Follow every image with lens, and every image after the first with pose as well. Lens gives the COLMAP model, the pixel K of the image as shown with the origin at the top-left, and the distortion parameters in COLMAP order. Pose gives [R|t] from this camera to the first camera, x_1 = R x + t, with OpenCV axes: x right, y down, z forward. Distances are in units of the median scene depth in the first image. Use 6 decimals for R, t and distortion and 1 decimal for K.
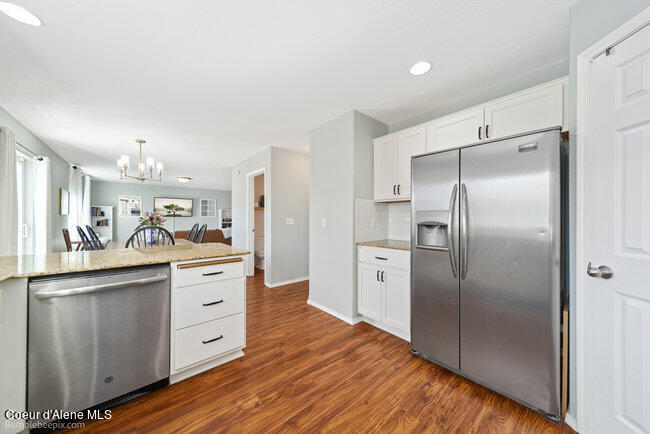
lens RADIAL K [[225.1, 0, 329.3], [0, 225.1, 216.6], [0, 0, 1]] dist [0.000347, -0.000078]
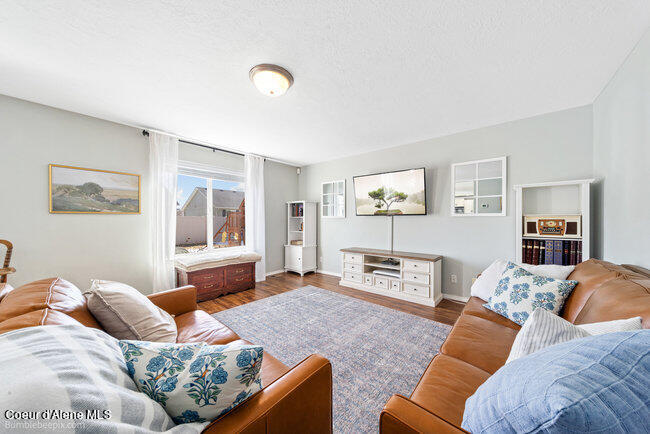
lens RADIAL K [[226.8, 0, 324.9], [0, 226.8, 219.4], [0, 0, 1]] dist [0.000760, 0.000036]
pose [[0.162903, 0.000949, -0.986642, -0.330887], [0.006658, 0.999976, 0.002062, 0.006514], [0.986620, -0.006905, 0.162893, 0.949724]]
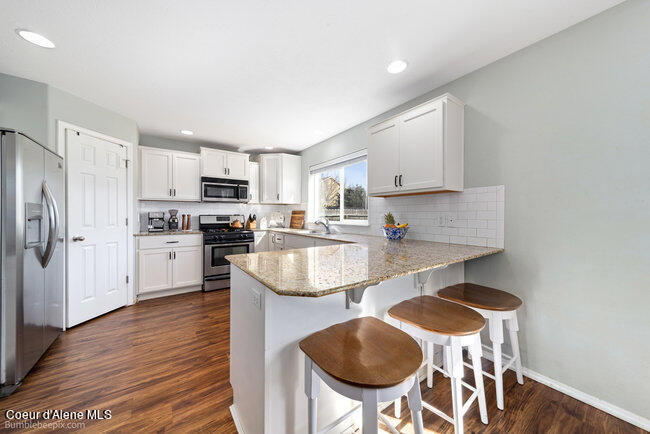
lens RADIAL K [[225.1, 0, 329.3], [0, 225.1, 216.6], [0, 0, 1]] dist [0.000347, -0.000078]
pose [[-0.996738, -0.004250, 0.080592, -0.190222], [-0.004140, 0.999990, 0.001526, 0.005486], [-0.080598, 0.001188, -0.996746, 0.429961]]
